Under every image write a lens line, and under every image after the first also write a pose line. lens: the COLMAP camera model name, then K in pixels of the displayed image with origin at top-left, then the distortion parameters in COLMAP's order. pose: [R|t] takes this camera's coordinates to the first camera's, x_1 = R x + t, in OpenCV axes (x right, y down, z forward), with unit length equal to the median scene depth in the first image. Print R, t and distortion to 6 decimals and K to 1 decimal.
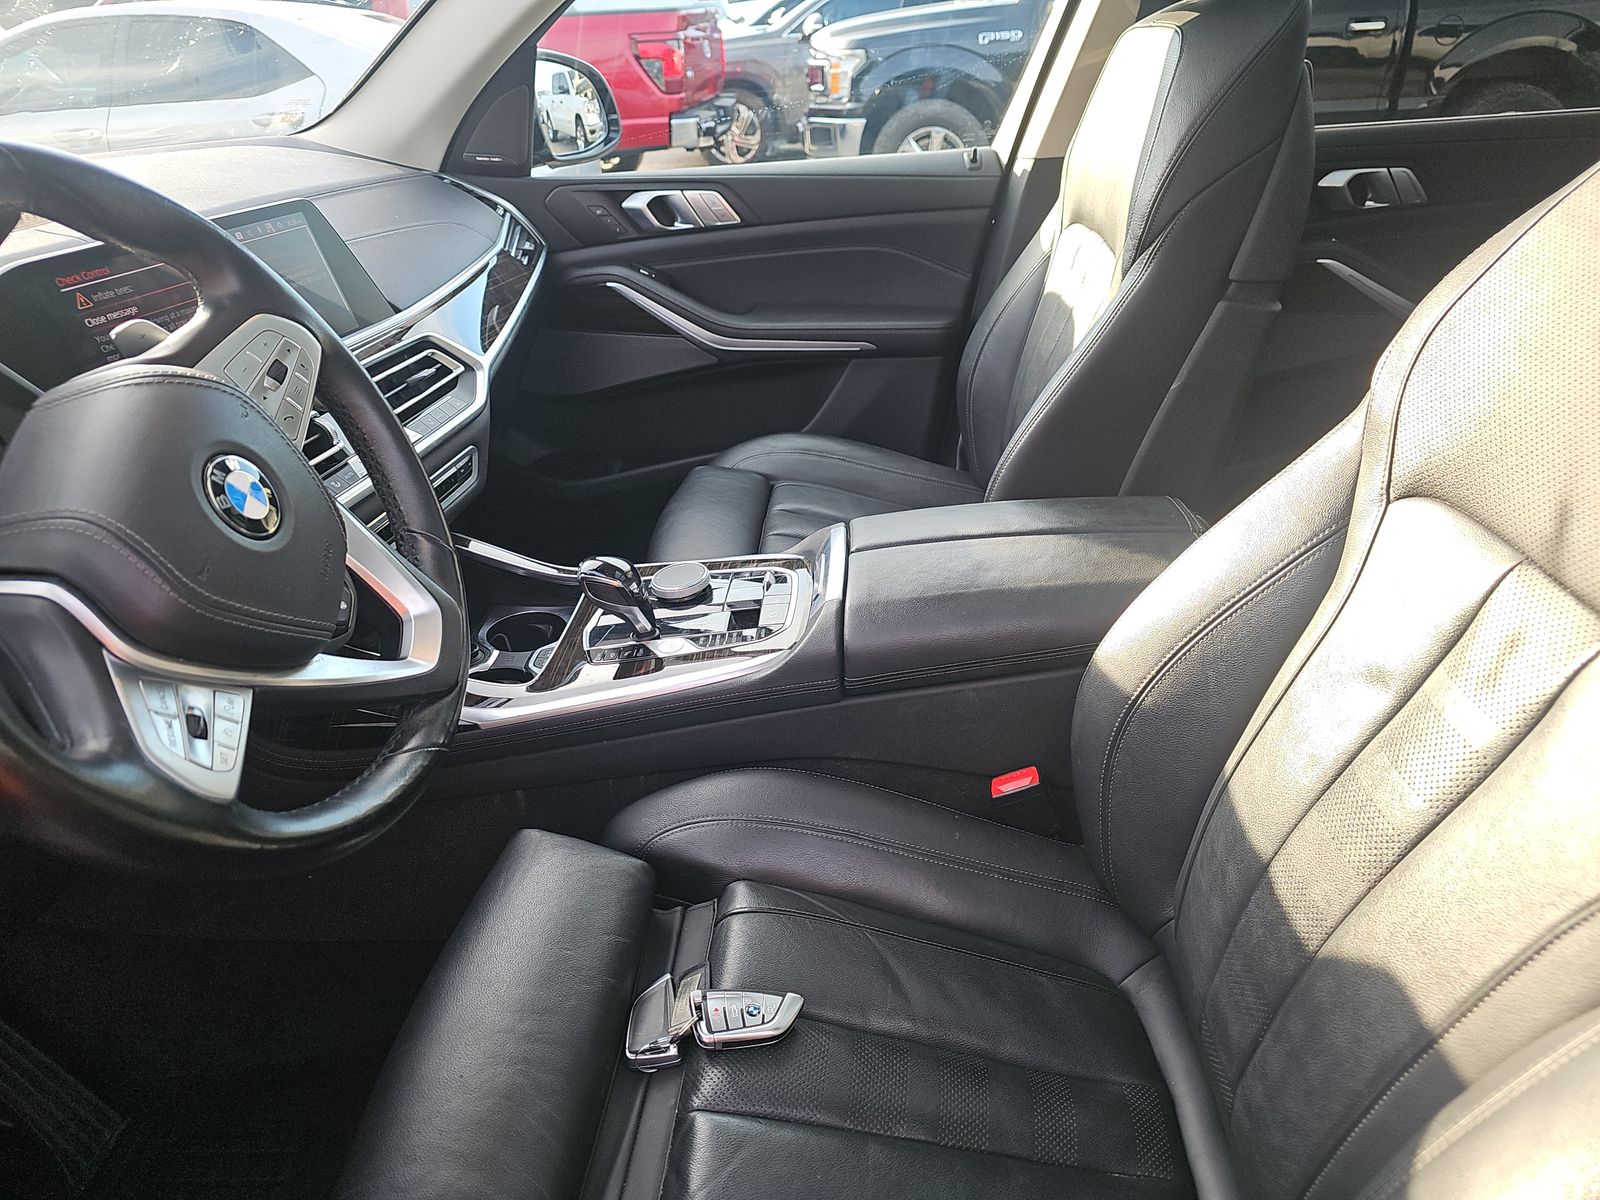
lens RADIAL K [[1095.2, 0, 824.0], [0, 1095.2, 604.8], [0, 0, 1]] dist [0.031395, -0.037835]
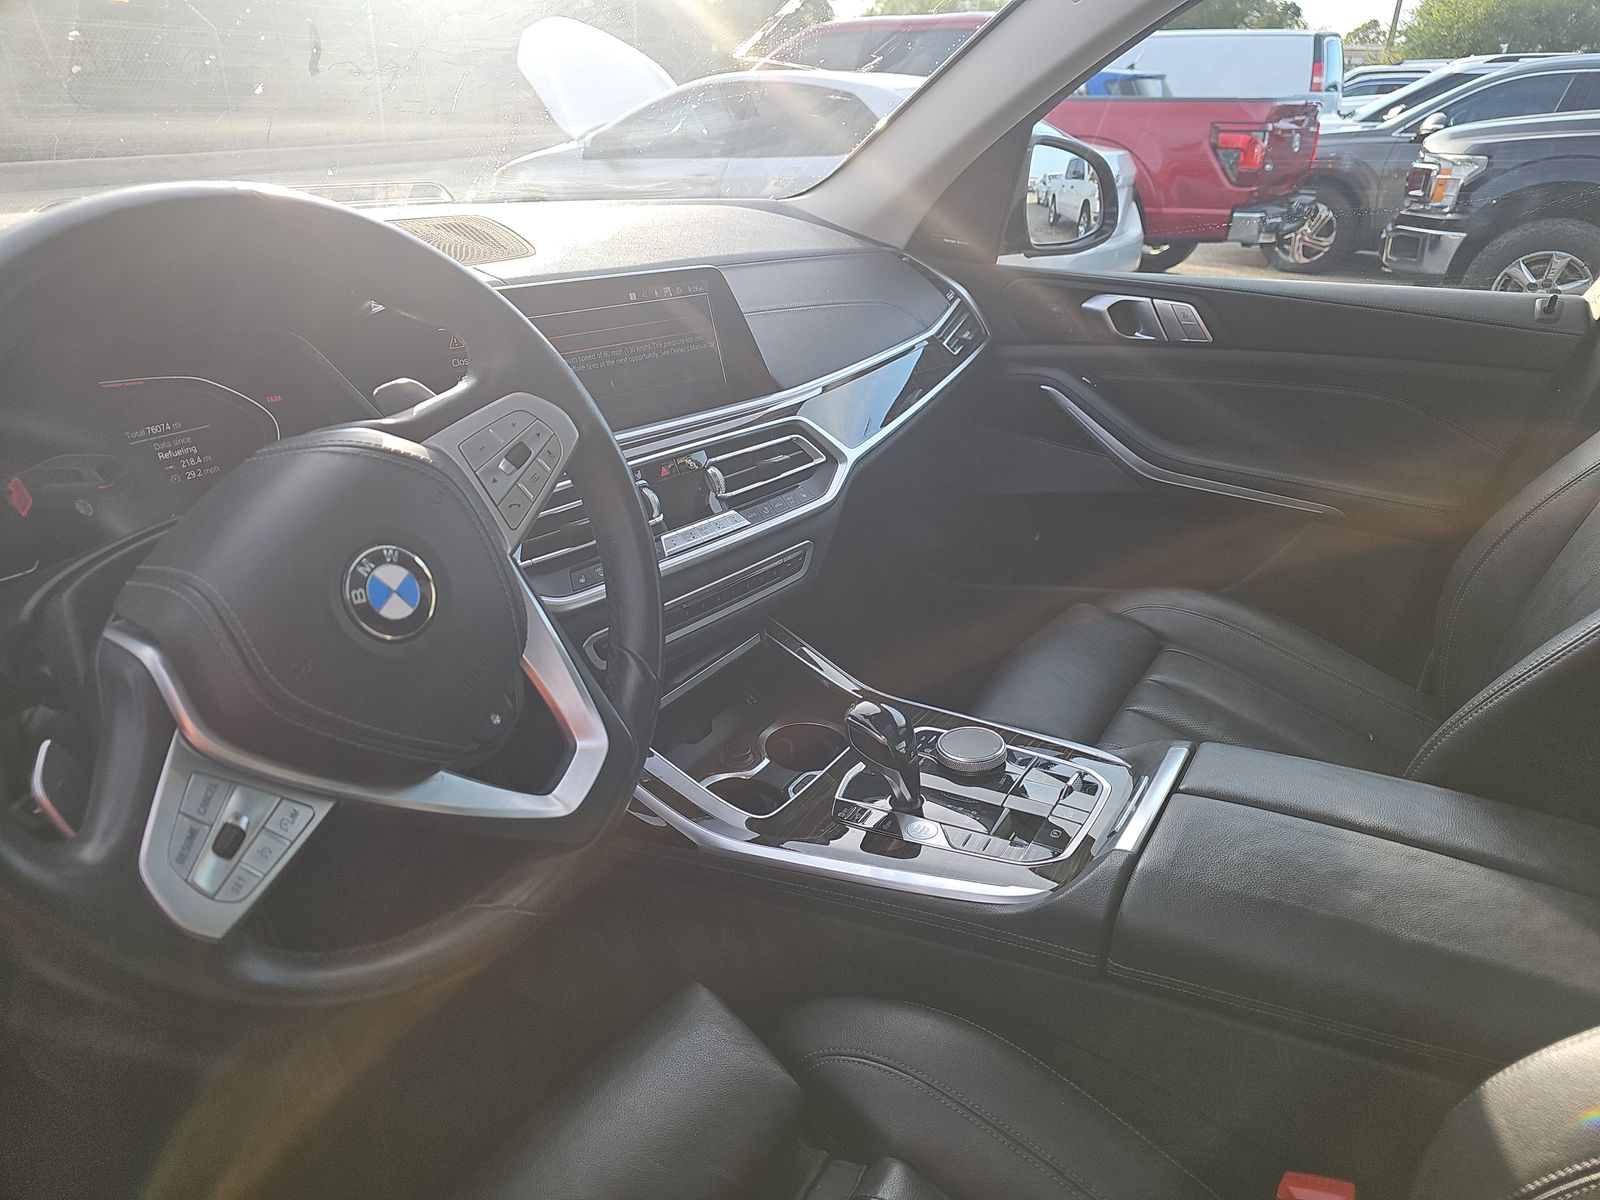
lens RADIAL K [[1080.5, 0, 800.0], [0, 1080.5, 600.0], [0, 0, 1]] dist [0.039371, -0.028314]
pose [[0.871143, 0.250010, -0.422616, 0.053242], [-0.274506, 0.961581, 0.003007, -0.068143], [0.407132, 0.113391, 0.906304, 0.118961]]
